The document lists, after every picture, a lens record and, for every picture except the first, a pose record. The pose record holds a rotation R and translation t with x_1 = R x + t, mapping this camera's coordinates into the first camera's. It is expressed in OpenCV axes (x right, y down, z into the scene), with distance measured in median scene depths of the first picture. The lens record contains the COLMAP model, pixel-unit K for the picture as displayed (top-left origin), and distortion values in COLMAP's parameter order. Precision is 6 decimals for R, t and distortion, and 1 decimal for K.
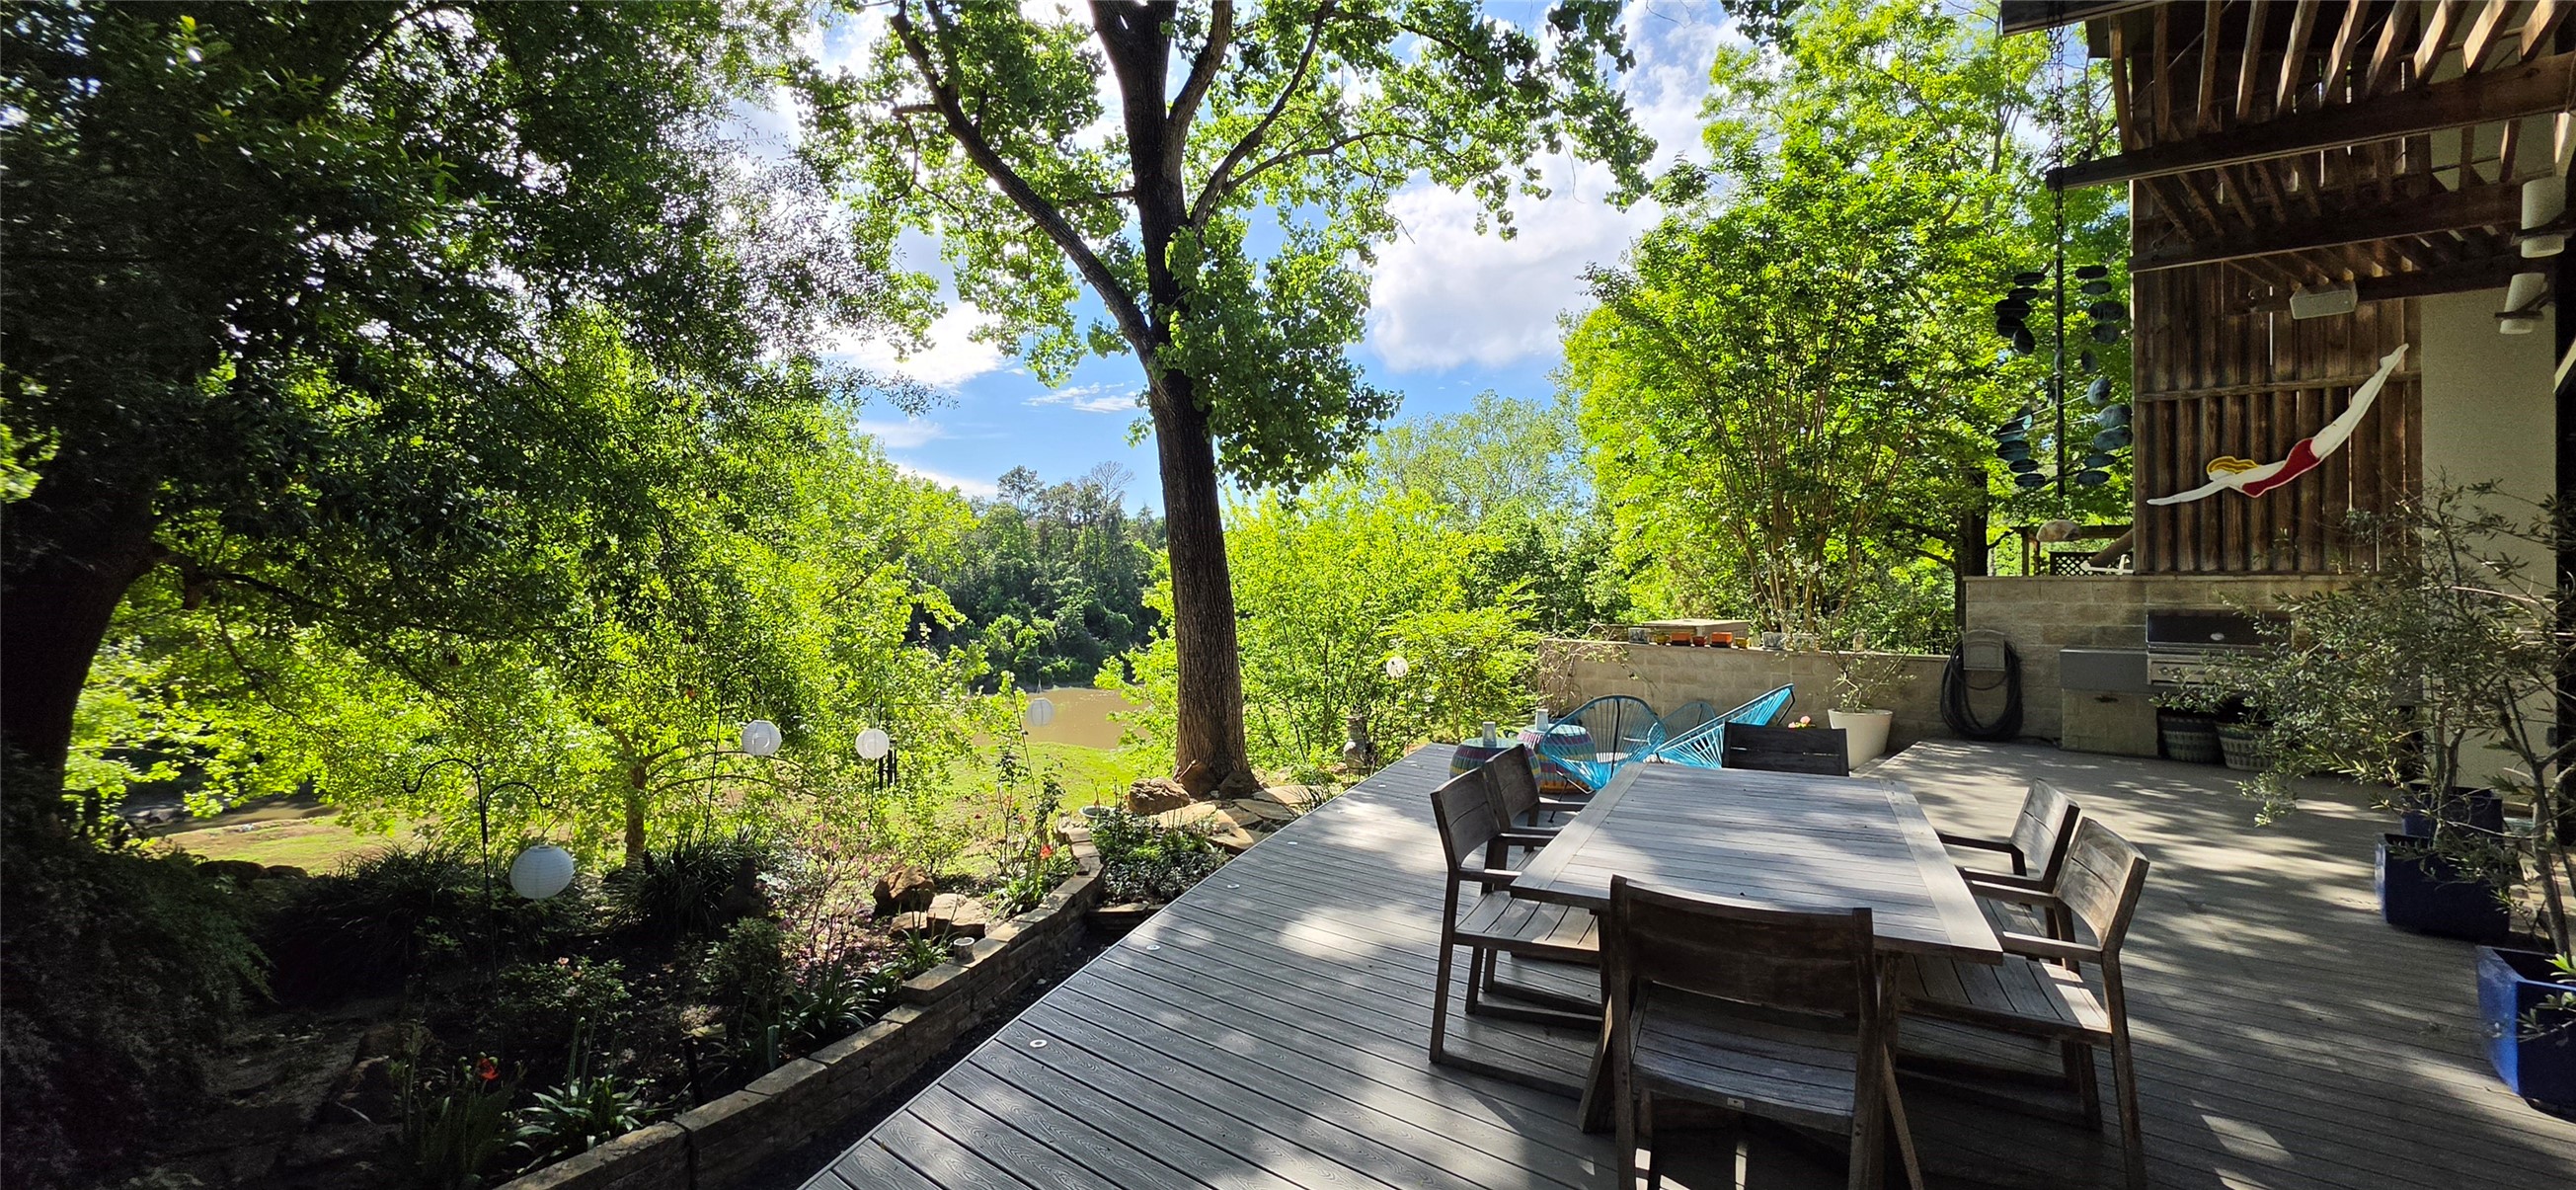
lens RADIAL K [[1029.3, 0, 1275.7], [0, 1029.3, 596.3], [0, 0, 1]] dist [0.000057, -0.000023]
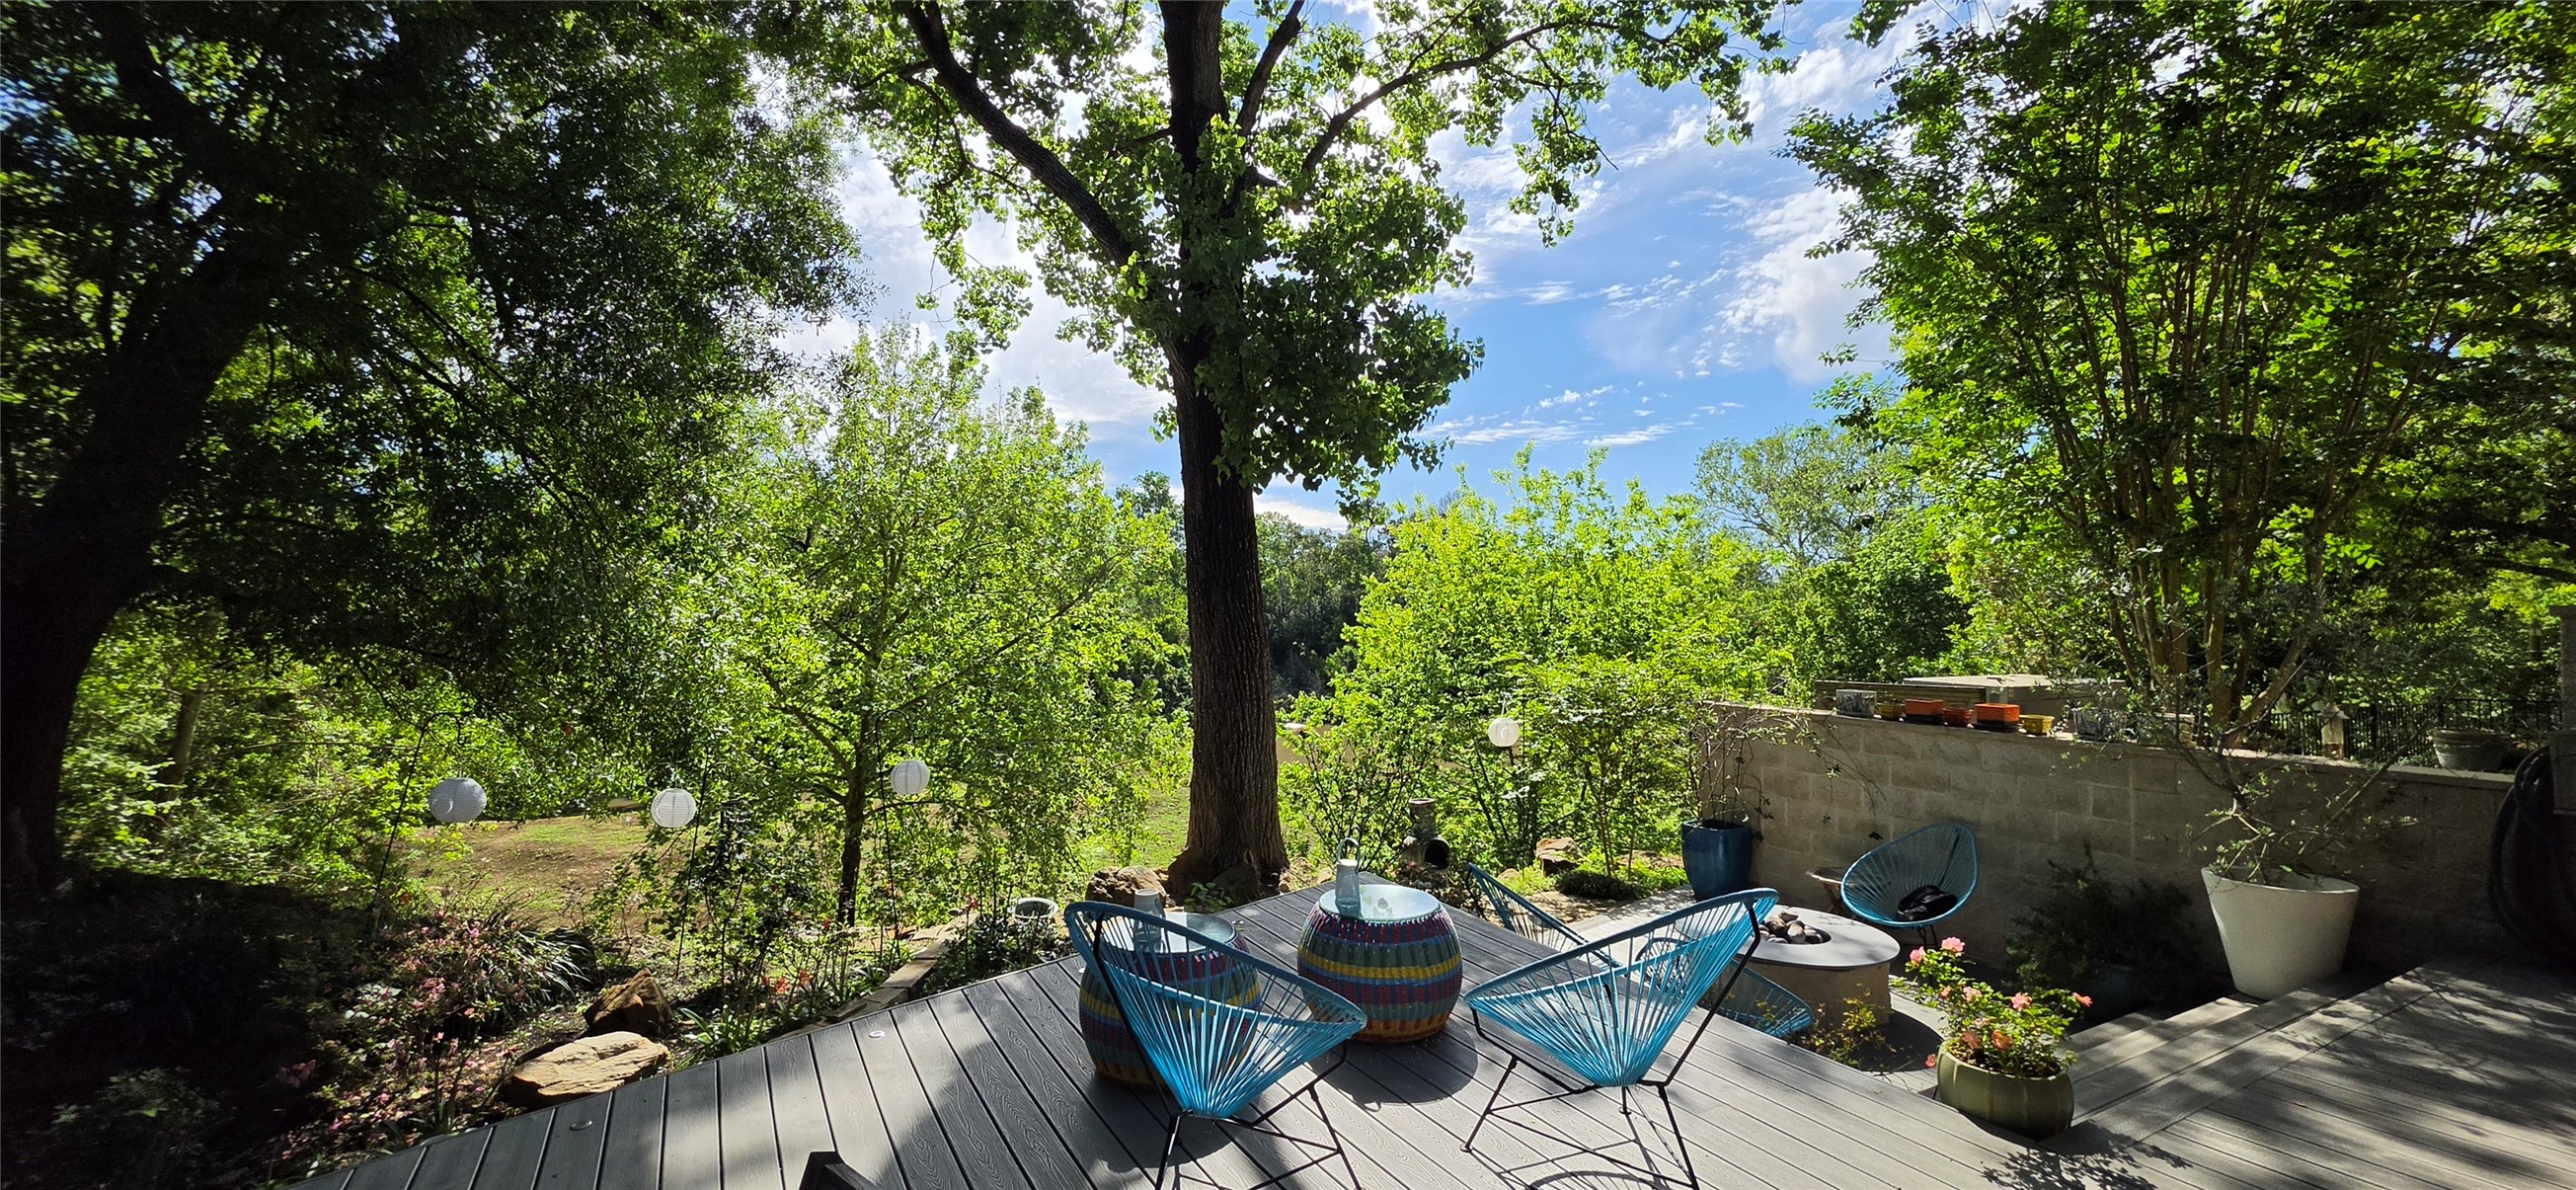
lens RADIAL K [[1029.3, 0, 1275.7], [0, 1029.3, 596.3], [0, 0, 1]] dist [0.000057, -0.000023]
pose [[0.936873, 0.001482, -0.349666, 0.223384], [-0.012188, 0.999522, -0.028420, -0.002950], [0.349457, 0.030887, 0.936443, 0.282179]]
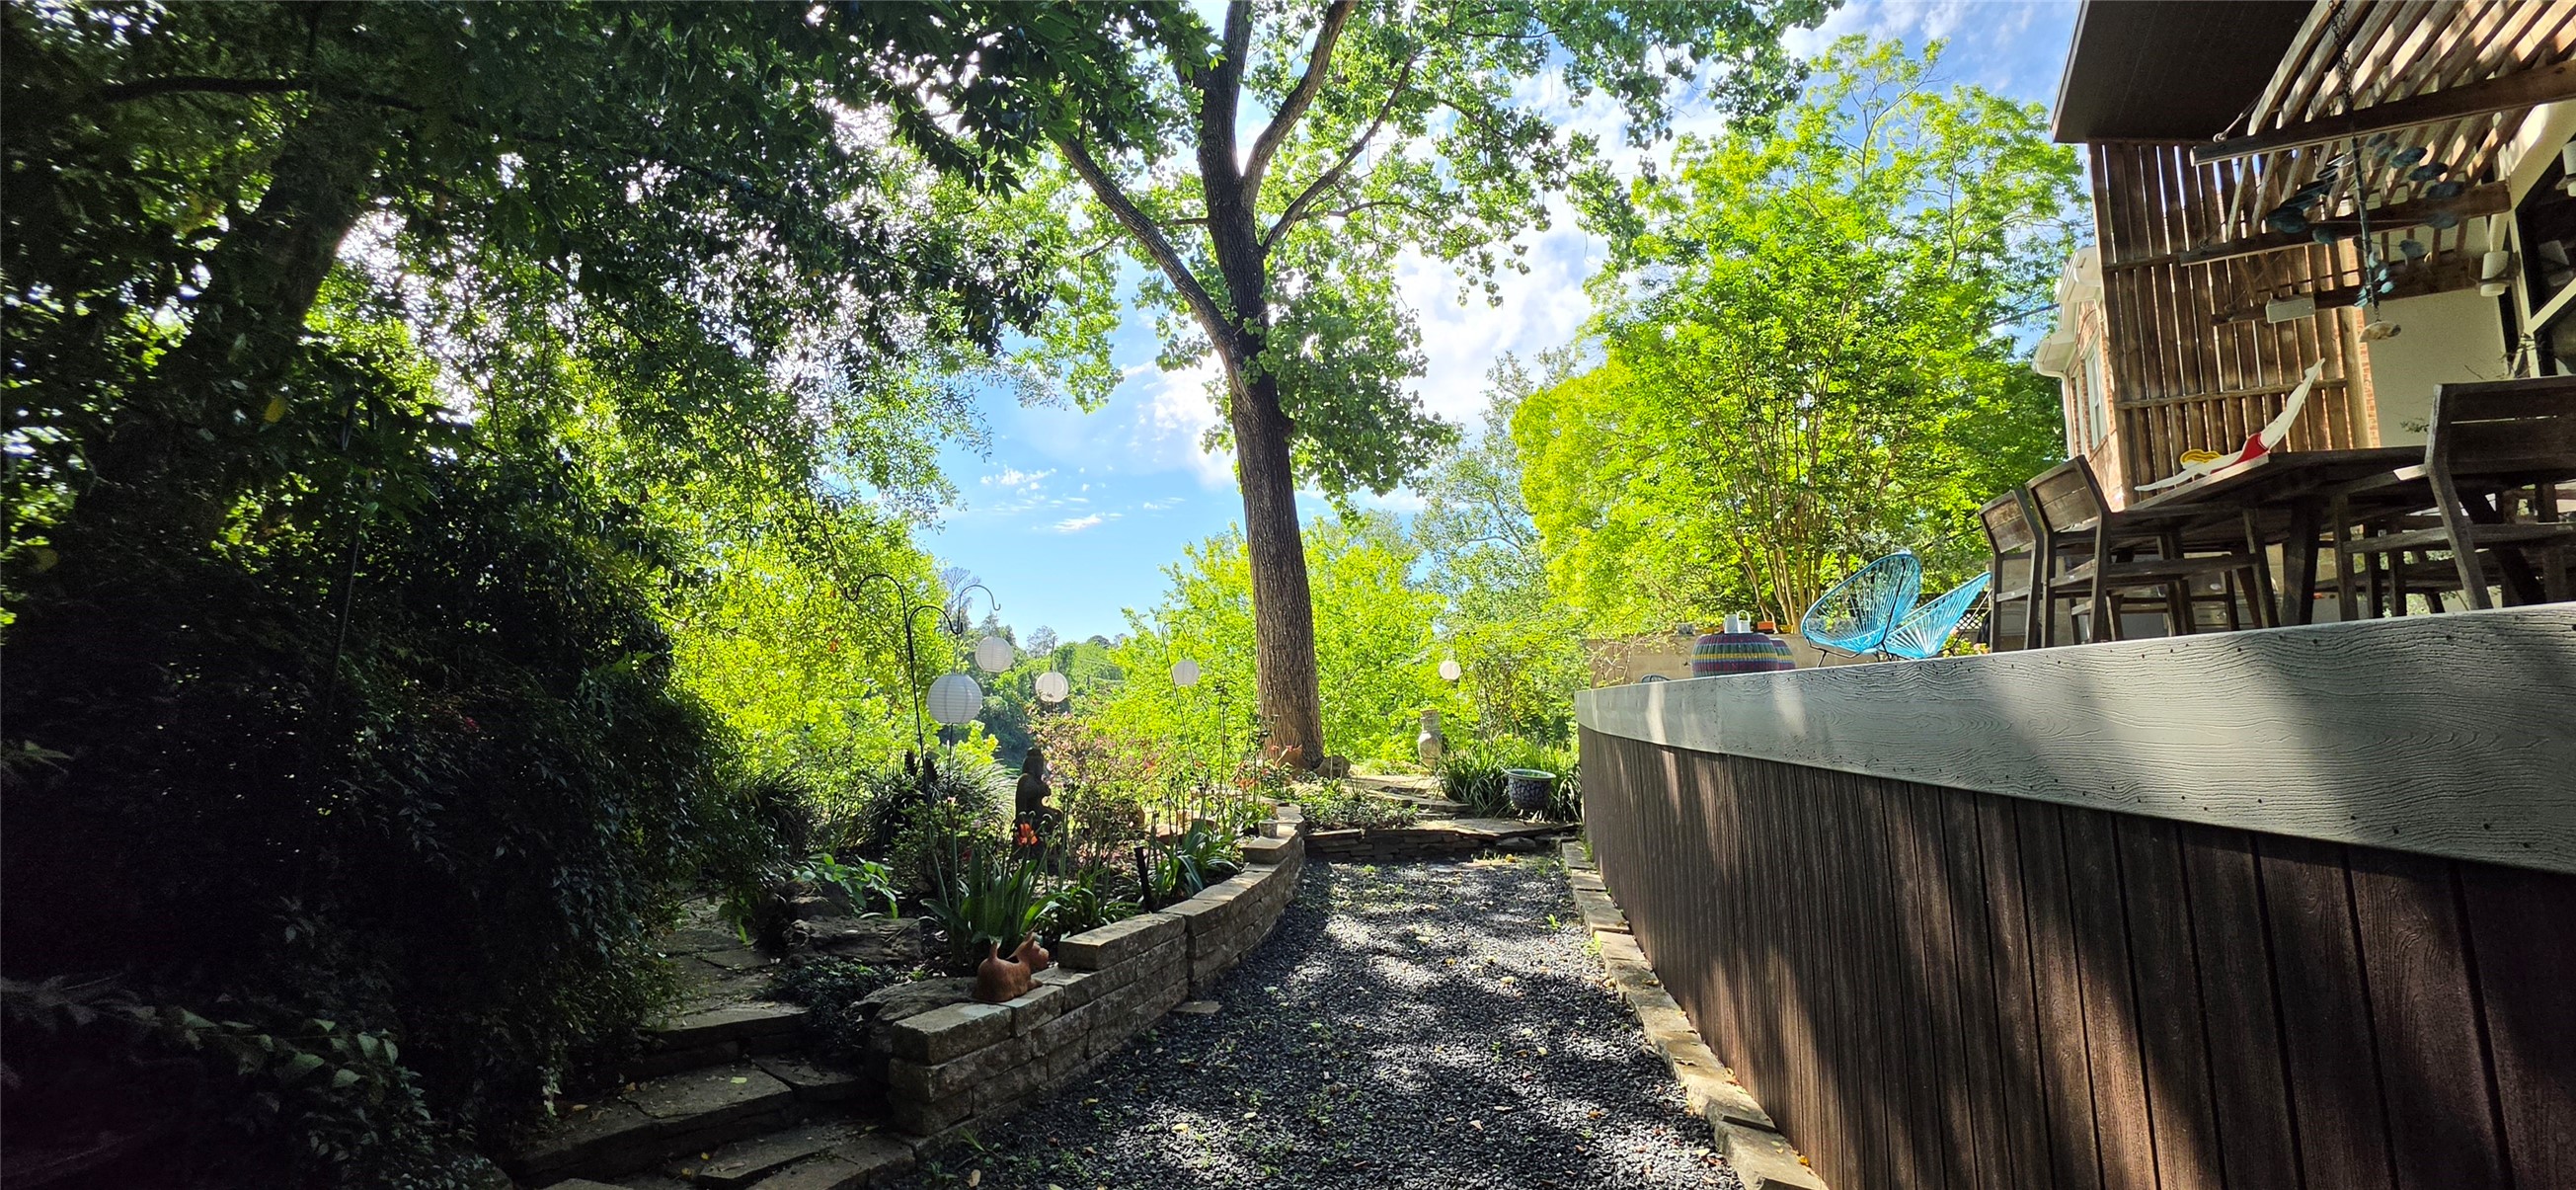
lens RADIAL K [[1010.4, 0, 1260.1], [0, 1010.4, 603.1], [0, 0, 1]] dist [-0.000250, 0.000160]
pose [[0.987851, 0.017876, 0.154371, -0.242677], [-0.000141, 0.993464, -0.114142, 0.123920], [-0.155402, 0.112733, 0.981398, 0.006735]]
